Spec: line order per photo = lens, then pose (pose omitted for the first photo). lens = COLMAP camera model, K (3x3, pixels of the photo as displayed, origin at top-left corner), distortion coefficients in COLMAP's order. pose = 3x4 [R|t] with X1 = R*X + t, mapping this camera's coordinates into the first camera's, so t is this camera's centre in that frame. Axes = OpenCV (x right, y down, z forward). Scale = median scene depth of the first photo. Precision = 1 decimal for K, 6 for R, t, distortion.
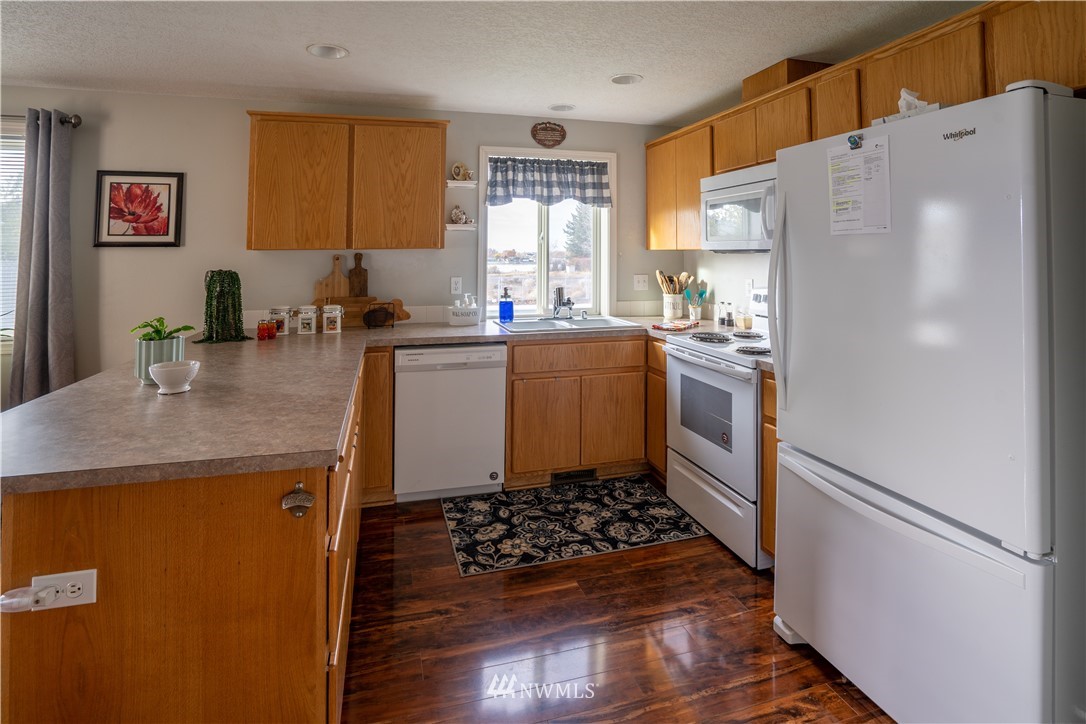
lens RADIAL K [[523.6, 0, 531.8], [0, 523.6, 360.5], [0, 0, 1]] dist [-0.073480, 0.036250]
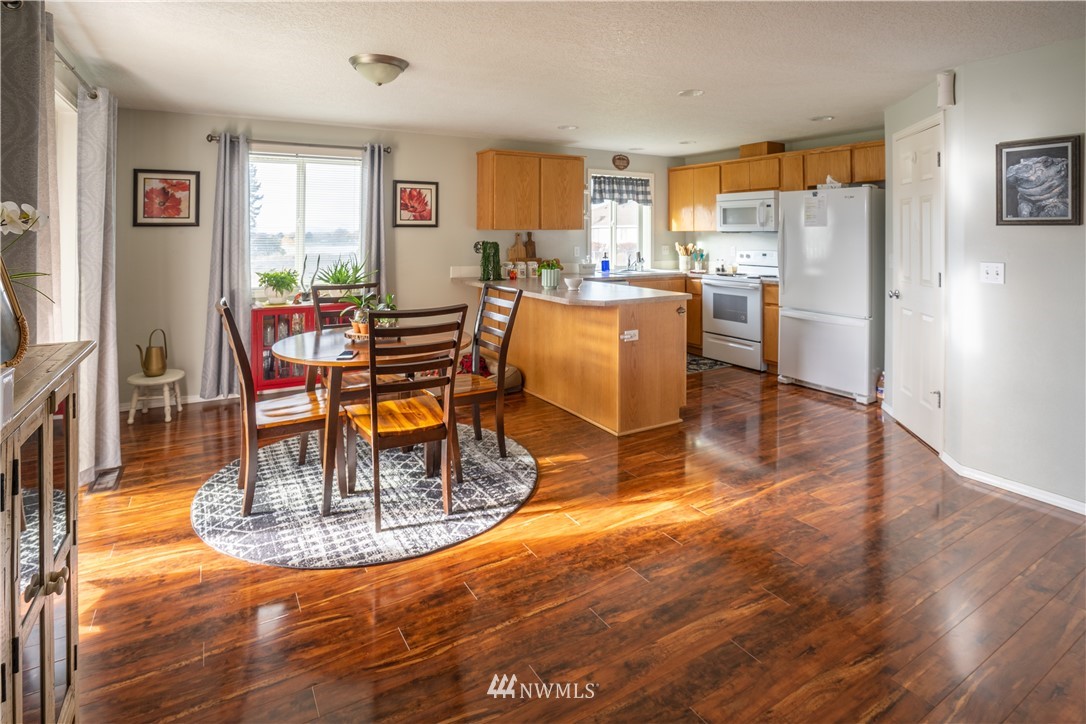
lens RADIAL K [[491.4, 0, 539.0], [0, 491.4, 383.8], [0, 0, 1]] dist [-0.062791, 0.028161]
pose [[0.972281, -0.070369, 0.222975, -0.665441], [0.048675, 0.993660, 0.101345, 0.122898], [-0.228693, -0.087682, 0.969542, -0.586181]]
